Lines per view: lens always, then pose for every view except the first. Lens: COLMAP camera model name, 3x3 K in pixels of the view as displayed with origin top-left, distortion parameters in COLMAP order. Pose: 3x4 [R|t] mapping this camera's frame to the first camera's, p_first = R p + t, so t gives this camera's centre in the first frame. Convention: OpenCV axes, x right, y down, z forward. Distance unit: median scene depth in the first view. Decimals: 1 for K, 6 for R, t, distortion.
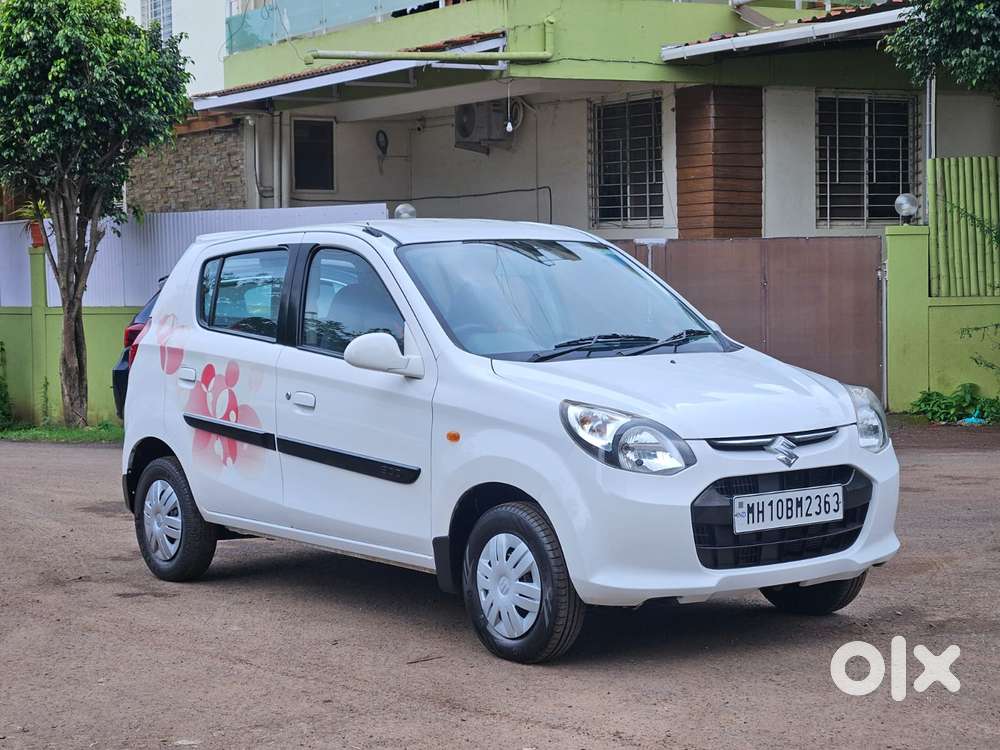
lens RADIAL K [[1920.7, 0, 497.6], [0, 1920.7, 373.1], [0, 0, 1]] dist [0.057995, 0.000000]
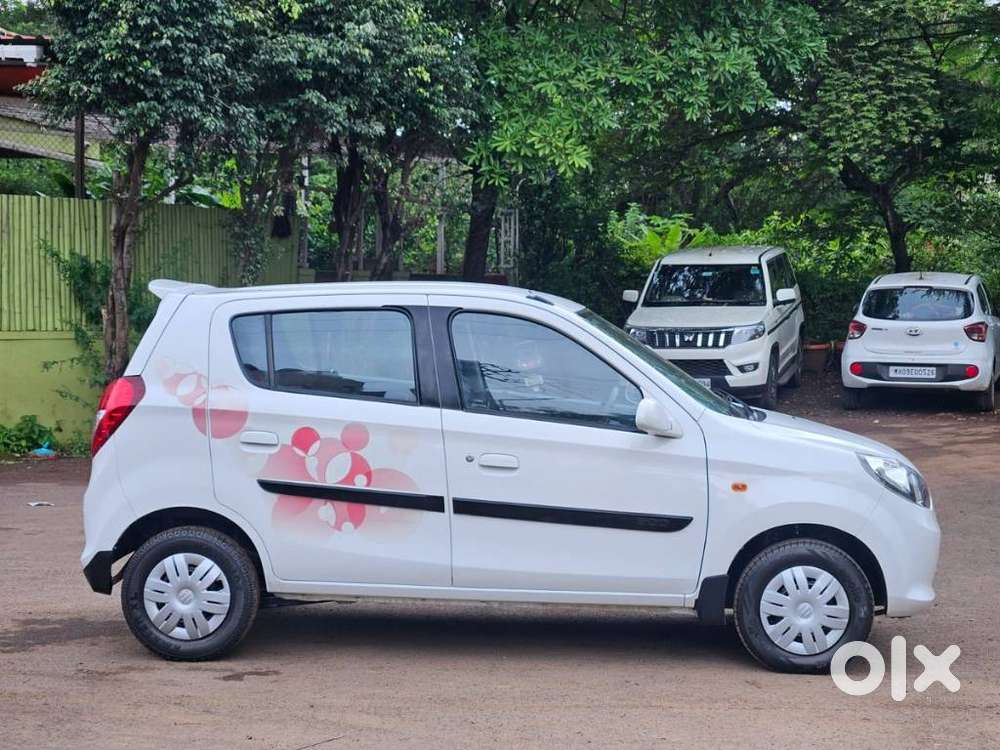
lens RADIAL K [[1920.7, 0, 498.8], [0, 1920.7, 378.3], [0, 0, 1]] dist [0.057995, 0.000000]
pose [[0.673330, -0.012140, 0.739242, -0.961191], [0.015446, 0.999878, 0.002352, -0.036057], [-0.739181, 0.009835, 0.673435, 0.337605]]
